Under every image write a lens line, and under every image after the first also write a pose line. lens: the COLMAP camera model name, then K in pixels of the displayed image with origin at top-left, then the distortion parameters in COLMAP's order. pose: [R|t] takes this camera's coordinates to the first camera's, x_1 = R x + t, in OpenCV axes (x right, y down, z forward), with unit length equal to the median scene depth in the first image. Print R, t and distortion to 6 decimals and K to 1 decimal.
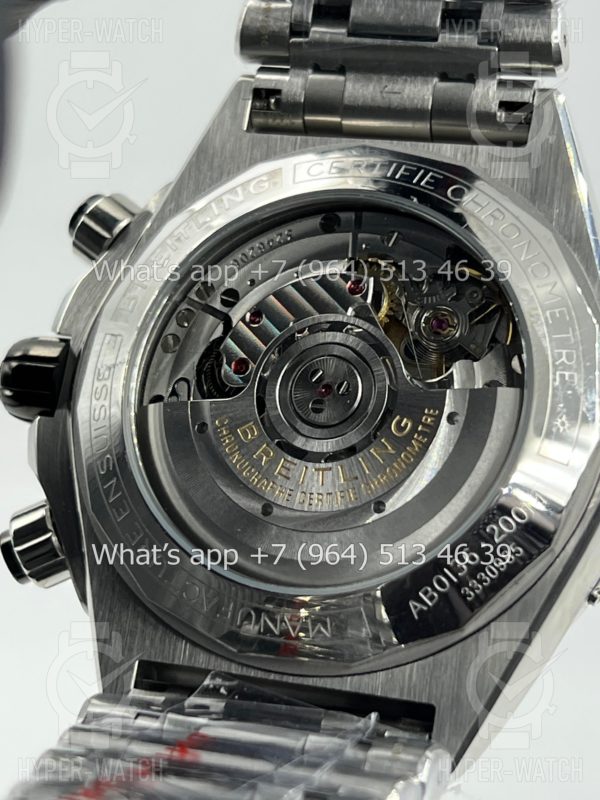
lens RADIAL K [[1915.8, 0, 298.6], [0, 1915.8, 404.8], [0, 0, 1]] dist [0.201920, 0.000000]
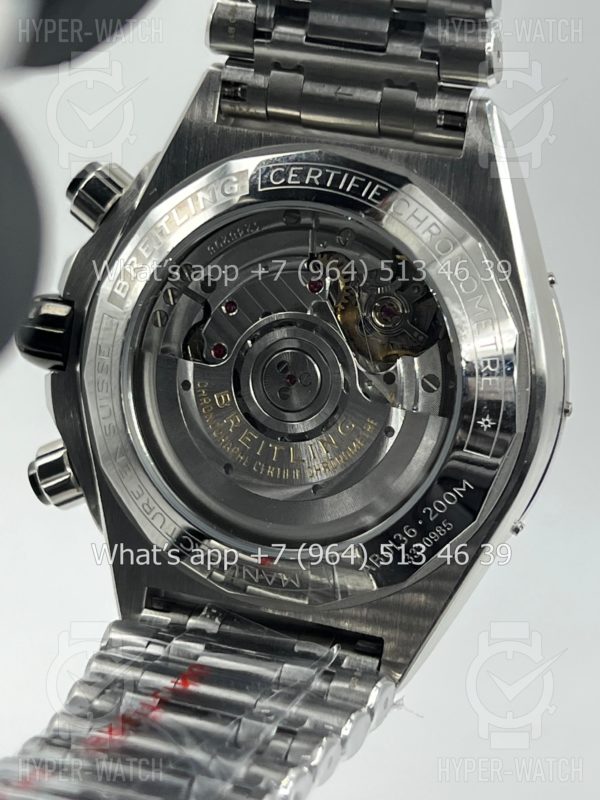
lens RADIAL K [[1915.8, 0, 299.9], [0, 1915.8, 399.0], [0, 0, 1]] dist [0.201920, 0.000000]
pose [[0.999356, -0.023832, -0.026808, 0.049982], [0.031404, 0.942455, 0.332854, -0.381260], [0.017333, -0.333482, 0.942597, -0.120168]]
